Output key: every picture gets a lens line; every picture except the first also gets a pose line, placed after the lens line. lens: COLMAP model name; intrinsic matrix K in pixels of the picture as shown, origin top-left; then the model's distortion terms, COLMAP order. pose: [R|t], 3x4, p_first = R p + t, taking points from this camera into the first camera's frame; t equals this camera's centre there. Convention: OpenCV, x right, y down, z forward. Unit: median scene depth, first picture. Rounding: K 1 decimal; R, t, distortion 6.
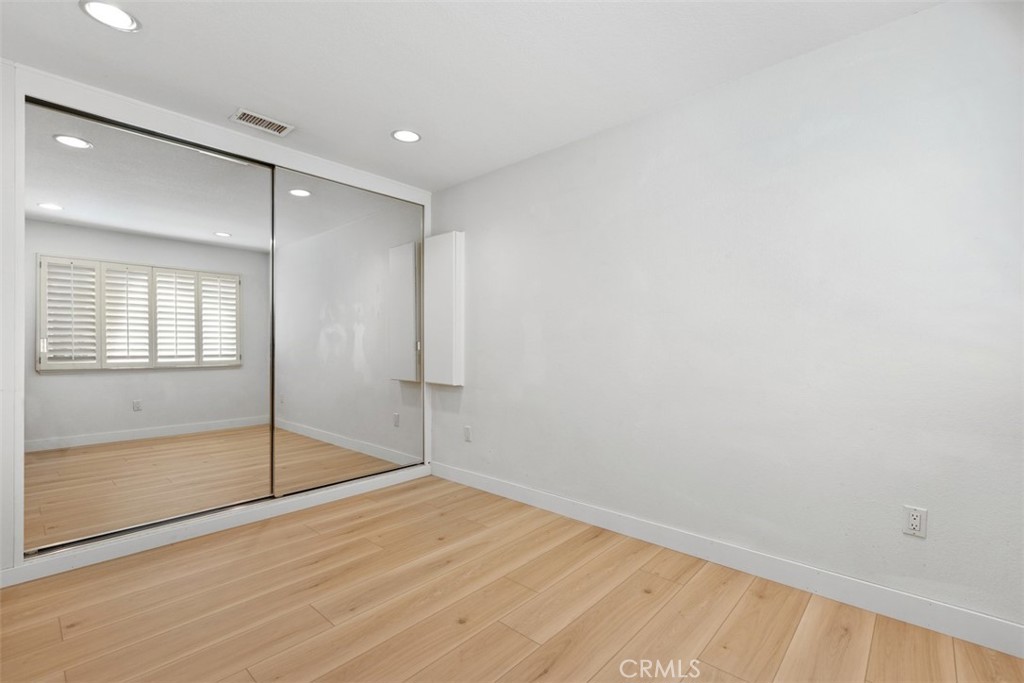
lens RADIAL K [[460.8, 0, 512.4], [0, 460.8, 336.3], [0, 0, 1]] dist [0.007008, -0.002290]
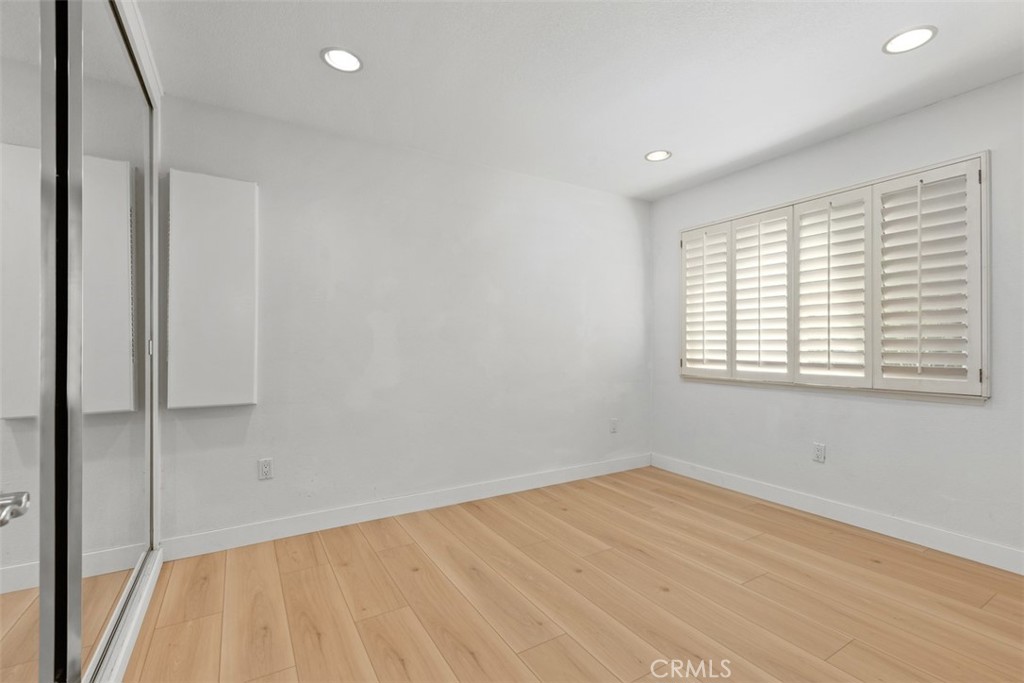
lens RADIAL K [[460.8, 0, 515.0], [0, 460.8, 344.6], [0, 0, 1]] dist [0.007008, -0.002290]
pose [[0.274311, 0.003605, 0.961634, -0.925525], [-0.015929, 0.999873, 0.000796, 0.009915], [-0.961509, -0.015536, 0.274333, 0.573918]]
